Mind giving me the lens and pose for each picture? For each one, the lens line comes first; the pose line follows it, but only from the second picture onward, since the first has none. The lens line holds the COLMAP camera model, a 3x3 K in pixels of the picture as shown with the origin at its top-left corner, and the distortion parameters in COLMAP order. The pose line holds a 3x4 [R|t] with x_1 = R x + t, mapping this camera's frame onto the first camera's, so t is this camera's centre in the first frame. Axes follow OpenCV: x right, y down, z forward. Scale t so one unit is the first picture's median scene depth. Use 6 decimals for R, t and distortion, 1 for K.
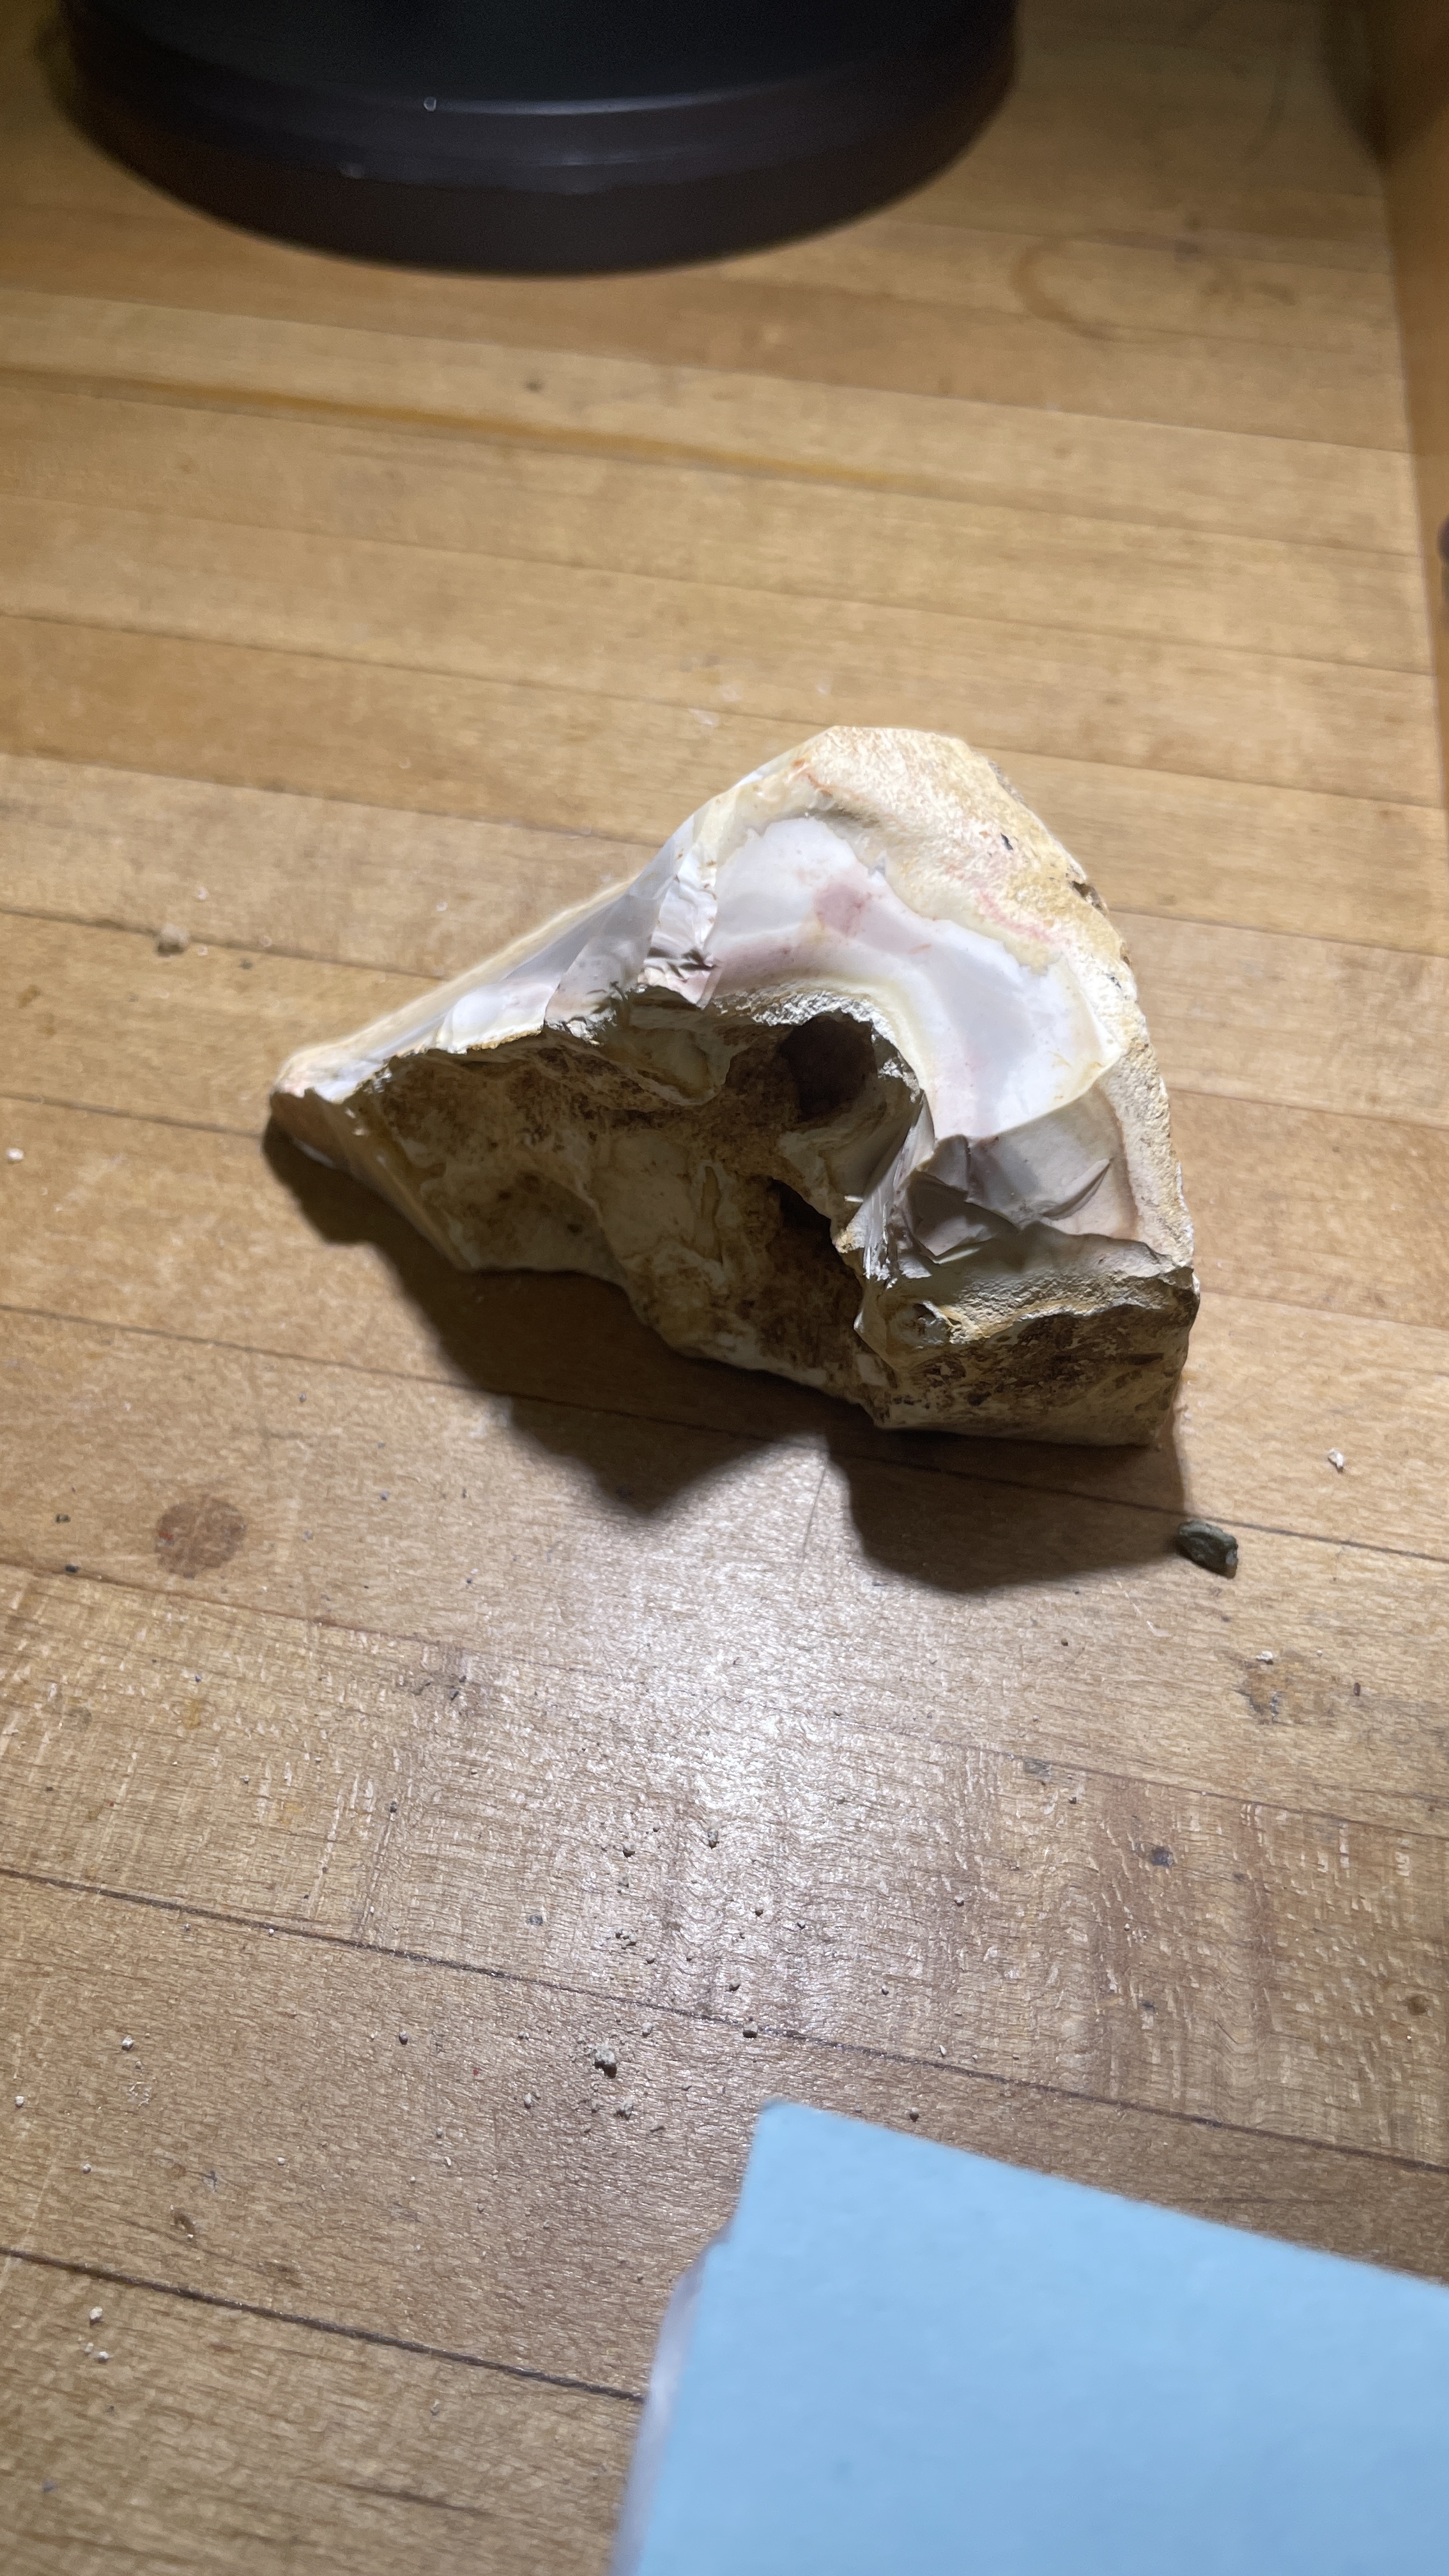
lens RADIAL K [[2048.4, 0, 681.7], [0, 2048.4, 1280.7], [0, 0, 1]] dist [0.055580, -0.123495]
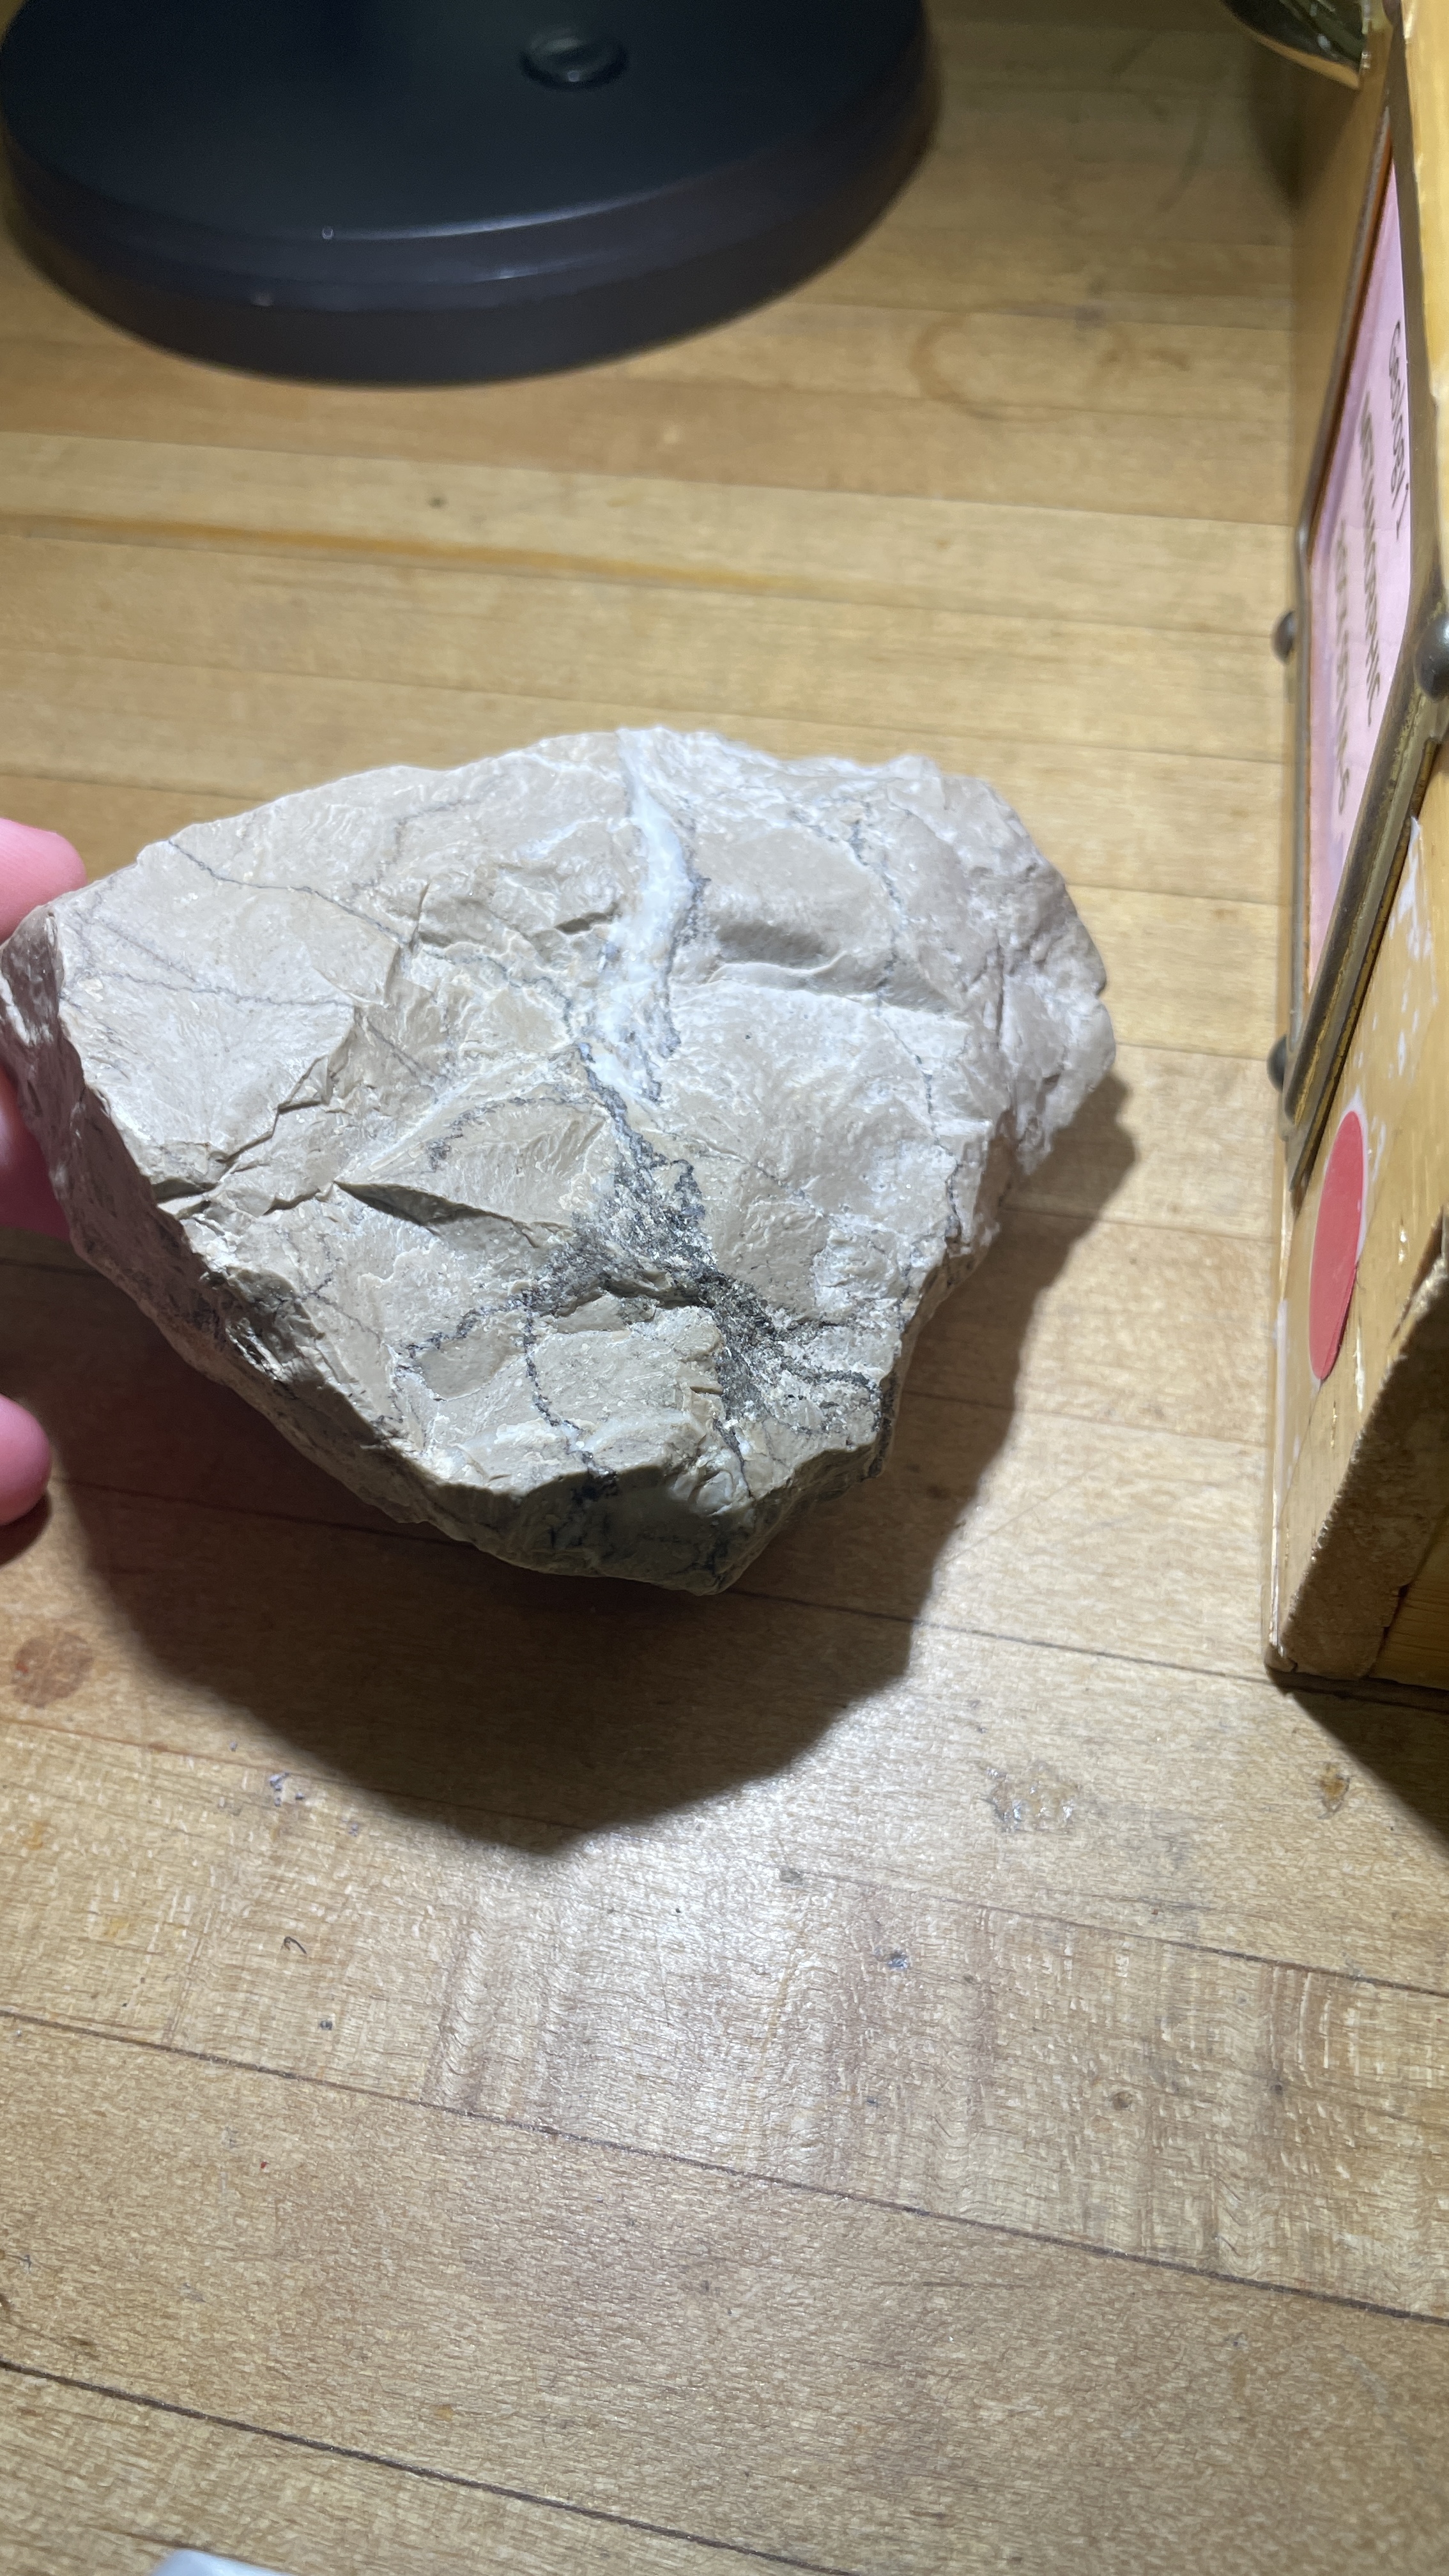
lens RADIAL K [[2048.4, 0, 703.9], [0, 2048.4, 1302.8], [0, 0, 1]] dist [0.055580, -0.123495]
pose [[0.997477, -0.028743, -0.064905, 0.173602], [0.030948, 0.998969, 0.033223, -0.087994], [0.063883, -0.035148, 0.997338, -0.065783]]
